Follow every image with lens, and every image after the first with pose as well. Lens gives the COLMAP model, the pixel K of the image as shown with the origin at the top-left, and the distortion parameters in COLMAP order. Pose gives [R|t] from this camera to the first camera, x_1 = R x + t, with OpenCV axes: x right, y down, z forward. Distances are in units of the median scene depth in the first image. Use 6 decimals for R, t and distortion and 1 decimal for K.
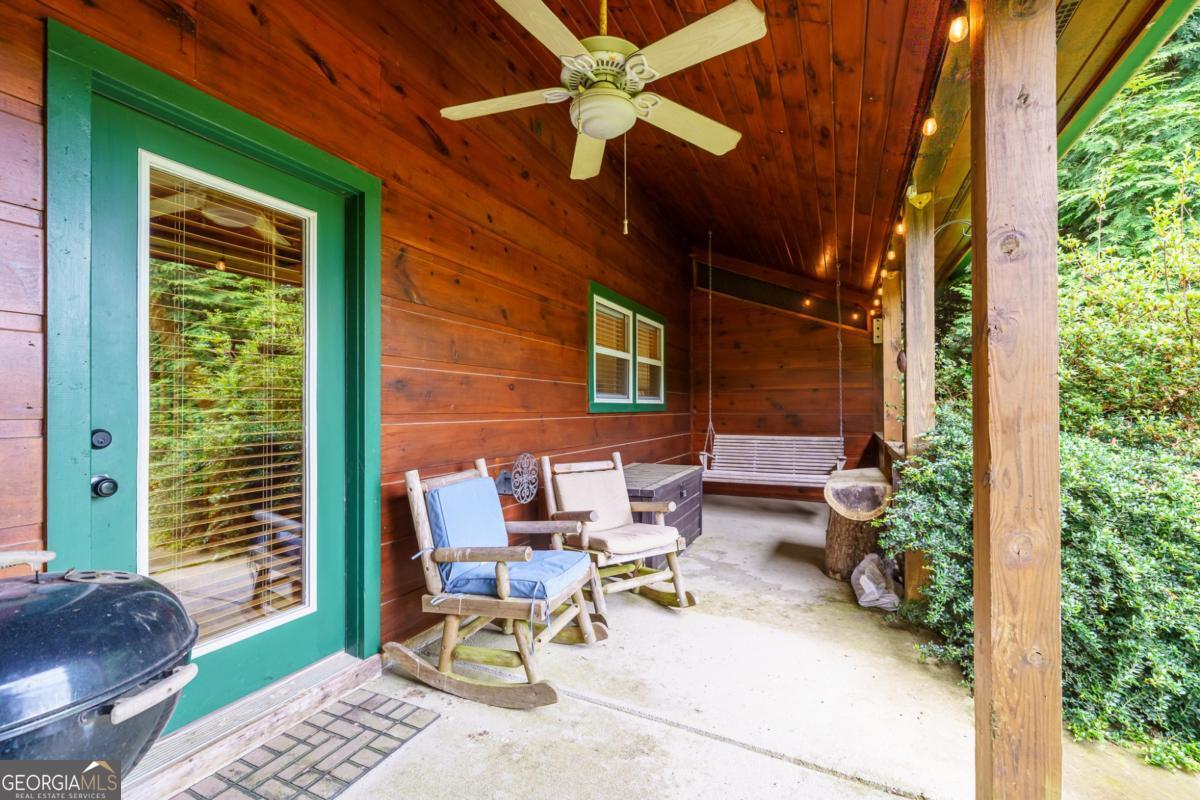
lens RADIAL K [[510.8, 0, 601.7], [0, 510.8, 406.9], [0, 0, 1]] dist [-0.001812, -0.000226]
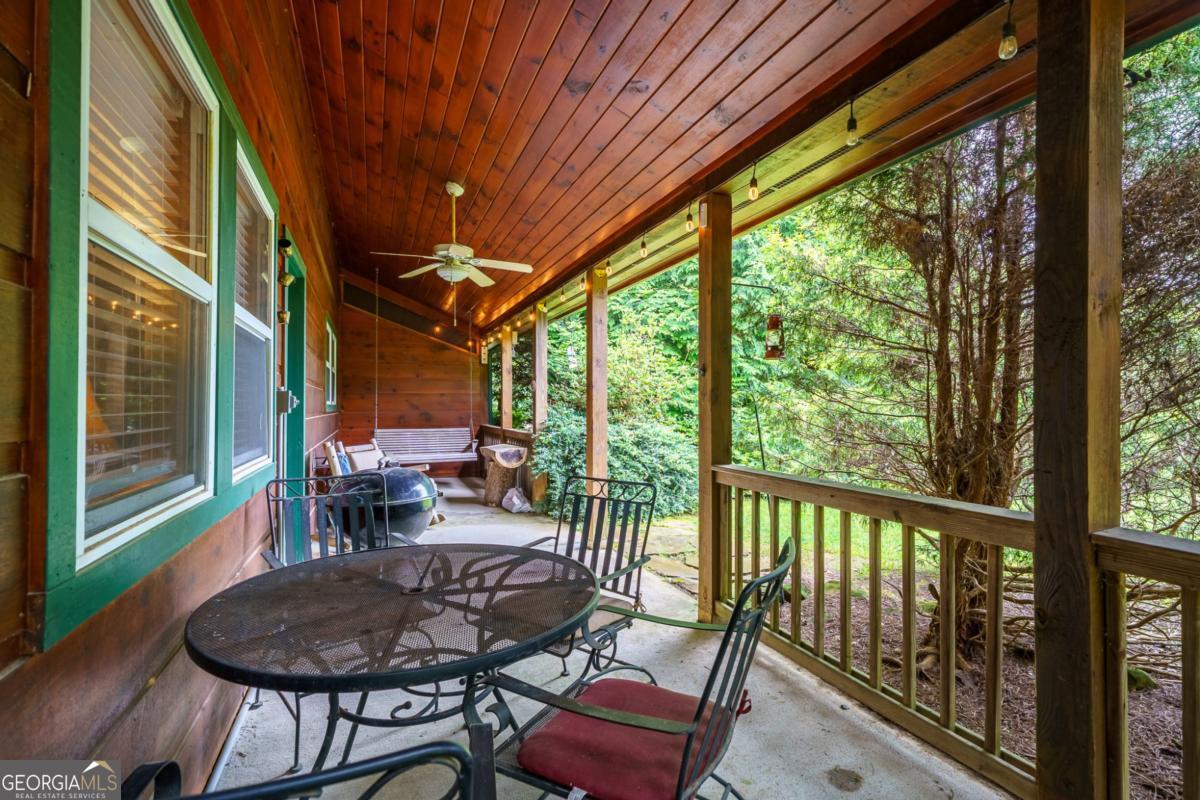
lens RADIAL K [[558.7, 0, 600.8], [0, 558.7, 401.4], [0, 0, 1]] dist [-0.000007, -0.000001]
pose [[0.680363, 0.007262, 0.732840, -0.776252], [-0.001601, 0.999963, -0.008422, -0.006611], [-0.732874, 0.004557, 0.680349, -0.636213]]
